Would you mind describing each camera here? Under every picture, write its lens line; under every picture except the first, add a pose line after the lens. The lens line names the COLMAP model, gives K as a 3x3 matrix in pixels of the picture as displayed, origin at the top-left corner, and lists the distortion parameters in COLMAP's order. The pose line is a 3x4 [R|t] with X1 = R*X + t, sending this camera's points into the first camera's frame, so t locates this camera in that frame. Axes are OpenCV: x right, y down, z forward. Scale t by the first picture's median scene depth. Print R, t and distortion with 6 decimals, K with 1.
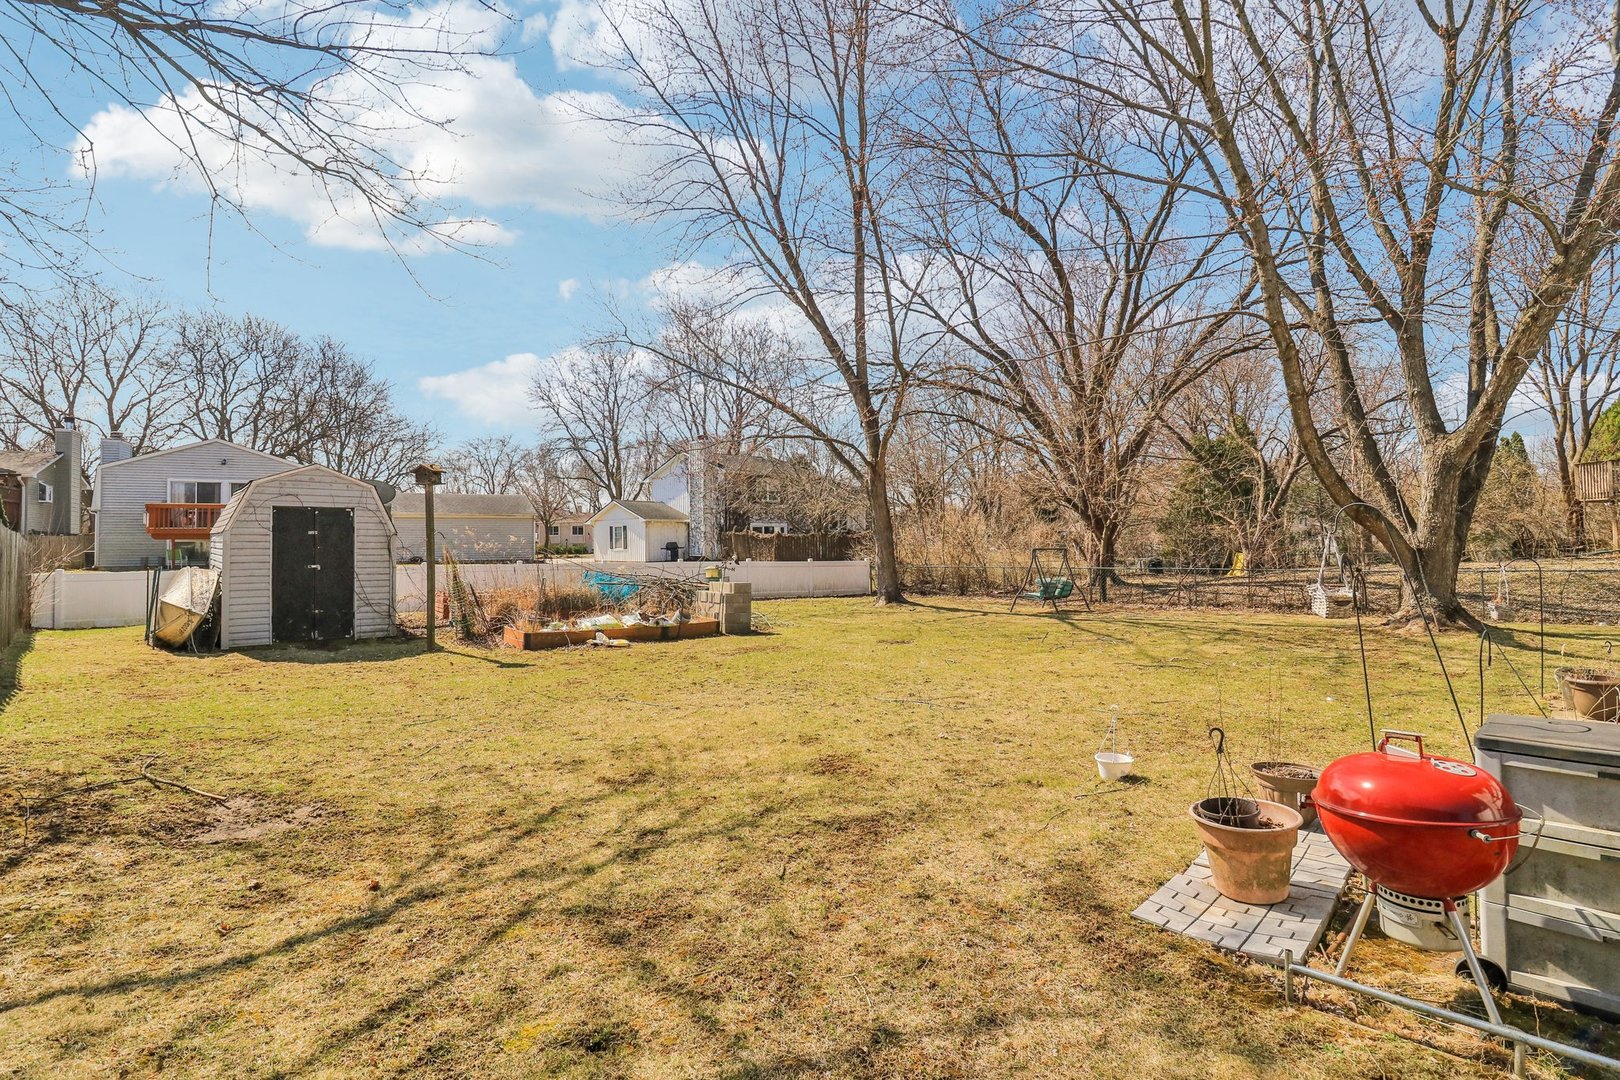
lens RADIAL K [[745.3, 0, 810.0], [0, 745.3, 540.0], [0, 0, 1]] dist [-0.017309, -0.000779]
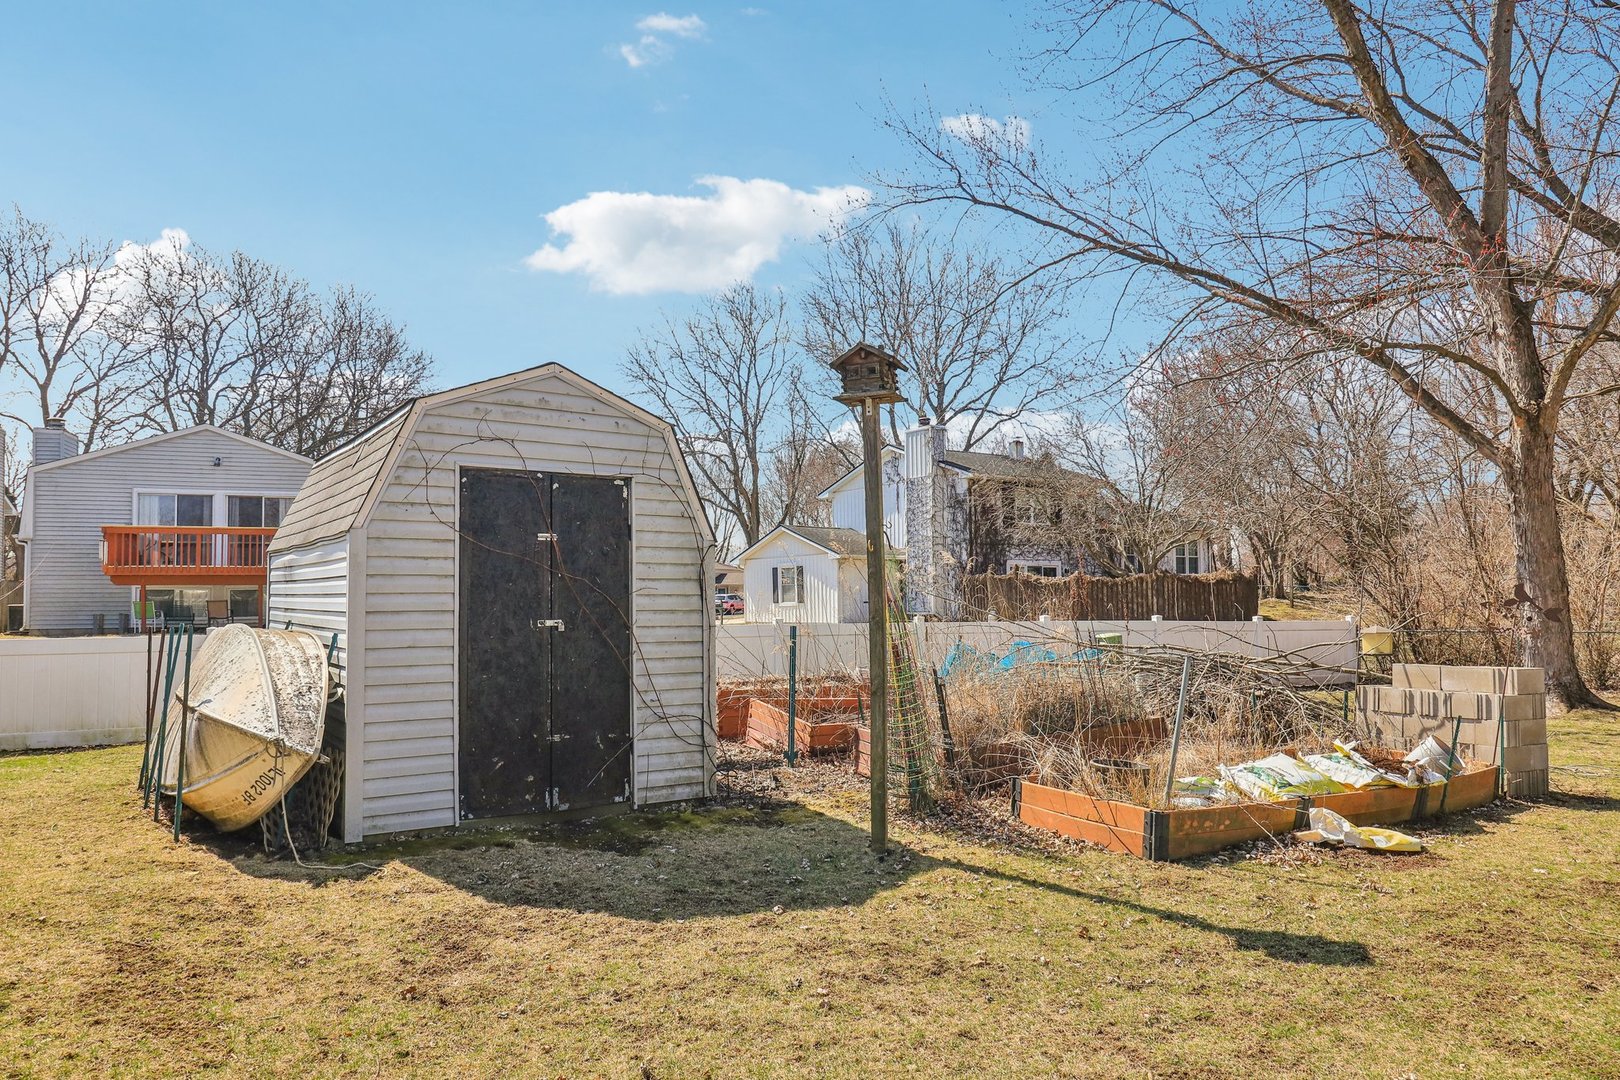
lens RADIAL K [[1036.1, 0, 809.8], [0, 1036.1, 585.8], [0, 0, 1]] dist [0.001271, 0.004735]
pose [[0.992332, -0.002909, -0.123567, -0.147641], [0.001661, 0.999947, -0.010206, 0.006892], [0.123590, 0.009922, 0.992284, 0.149178]]
